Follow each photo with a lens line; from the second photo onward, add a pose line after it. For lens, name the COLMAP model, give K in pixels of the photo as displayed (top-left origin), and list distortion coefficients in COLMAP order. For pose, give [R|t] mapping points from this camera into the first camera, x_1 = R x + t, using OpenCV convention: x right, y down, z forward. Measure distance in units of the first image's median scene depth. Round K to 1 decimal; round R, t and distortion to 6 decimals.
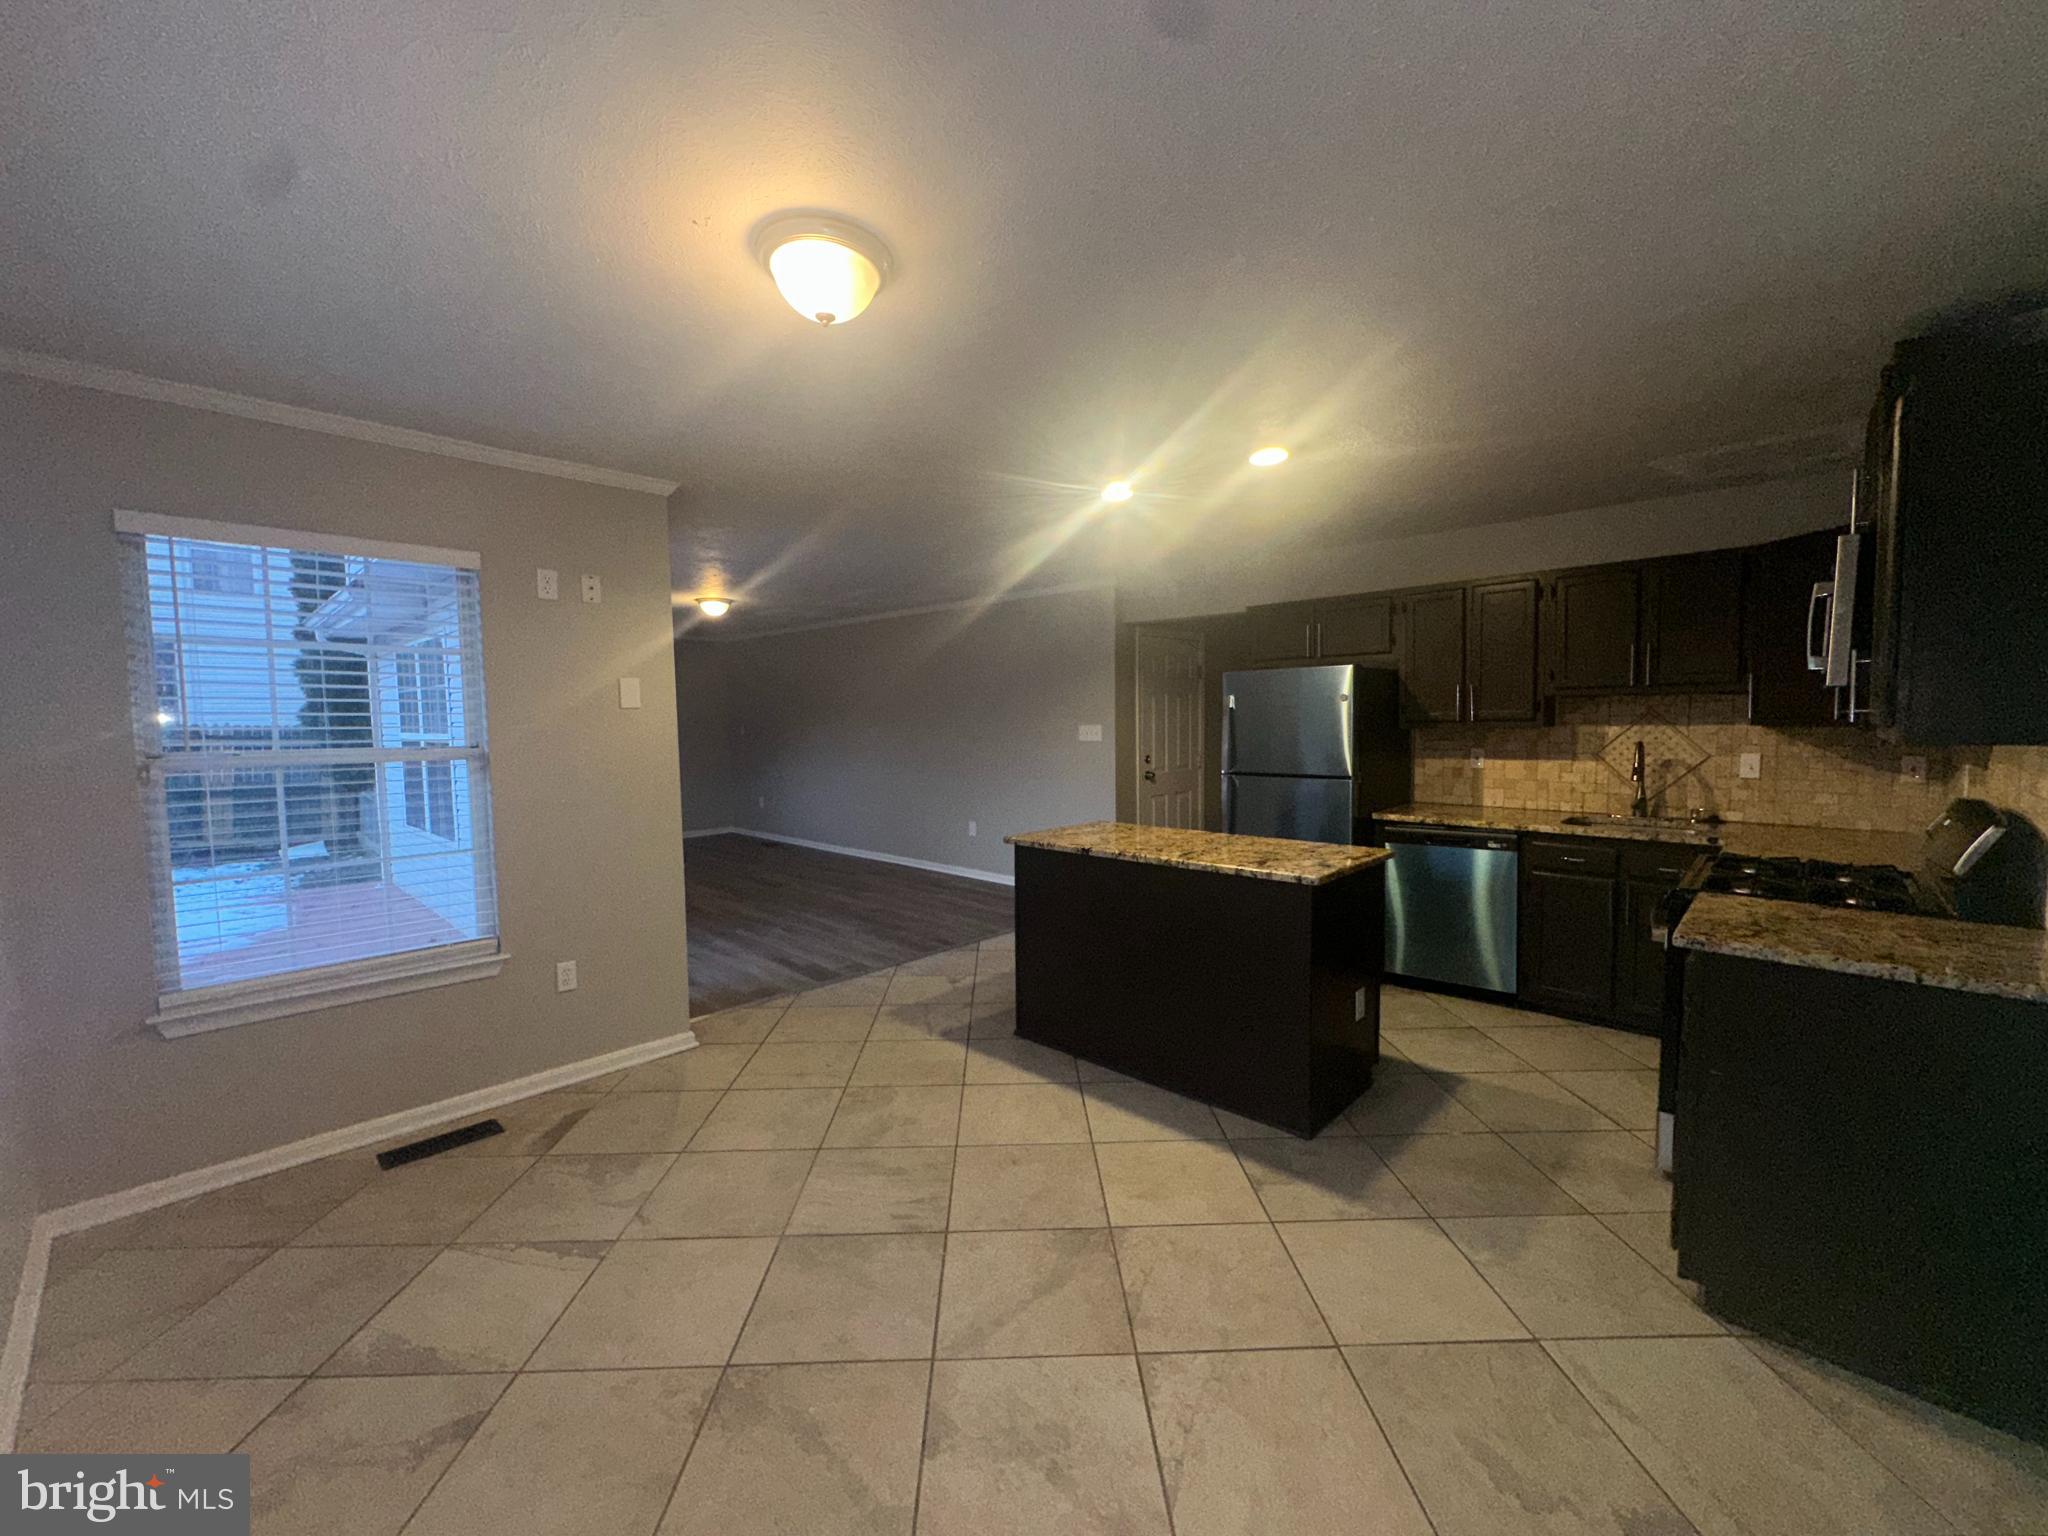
lens RADIAL K [[818.4, 0, 1020.5], [0, 818.4, 770.5], [0, 0, 1]] dist [-0.001356, 0.000406]
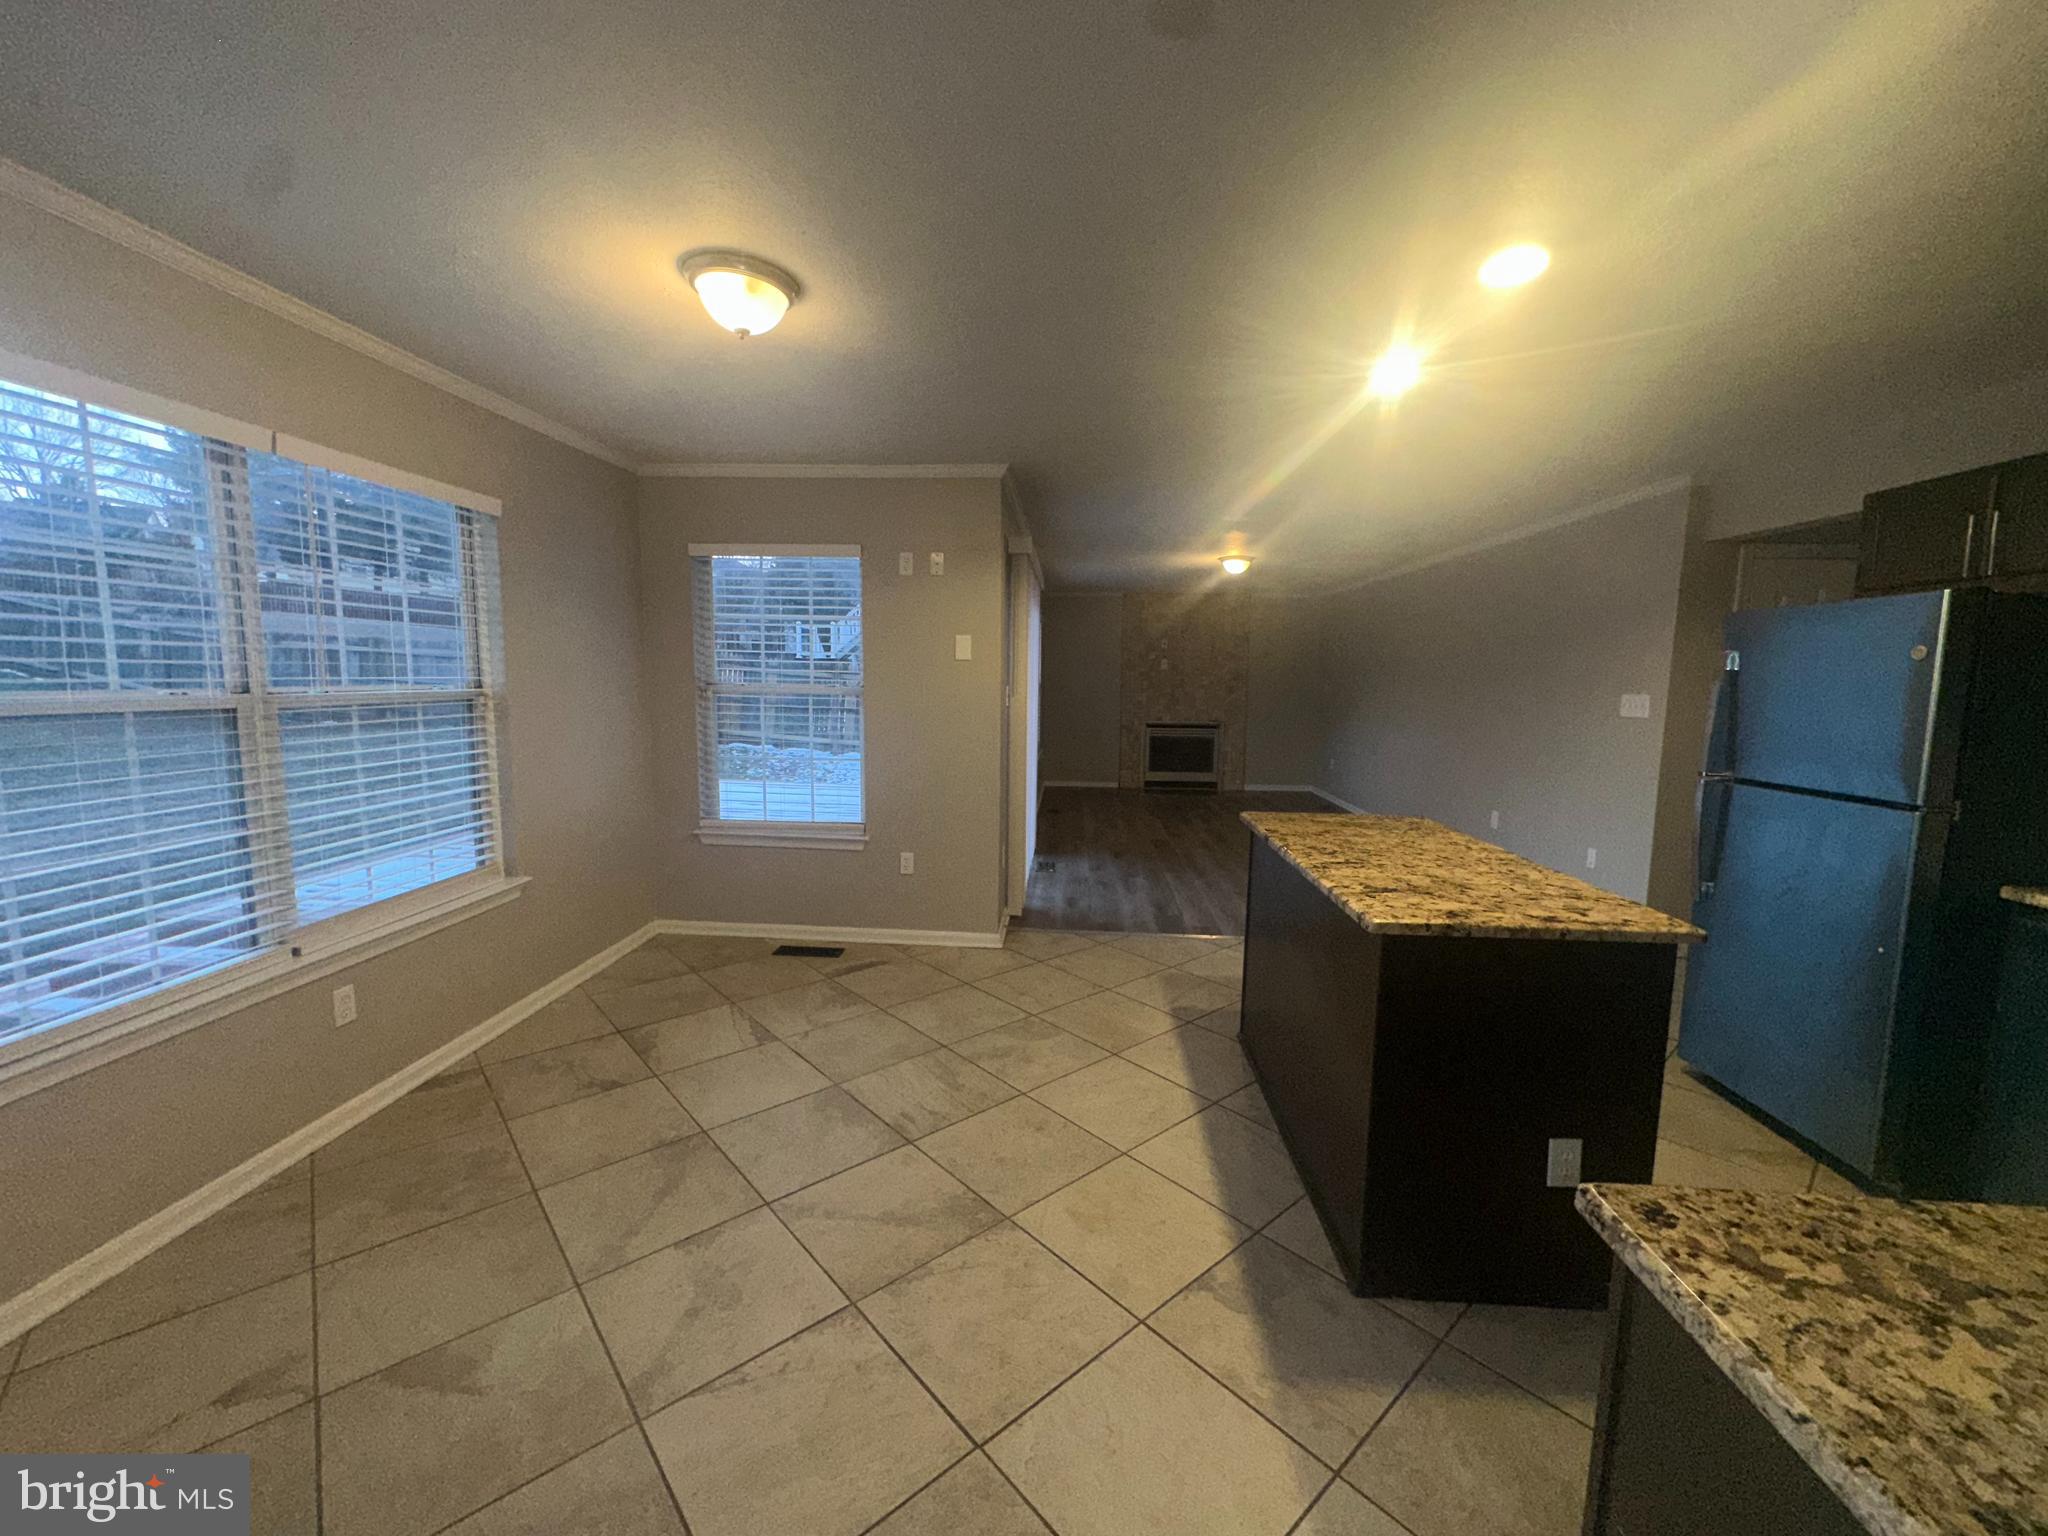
lens RADIAL K [[818.4, 0, 1020.2], [0, 818.4, 765.0], [0, 0, 1]] dist [-0.001356, 0.000406]
pose [[0.641468, 0.105879, -0.759808, 0.615980], [-0.073459, 0.994356, 0.076546, -0.022796], [0.763624, 0.006713, 0.645626, 0.321440]]
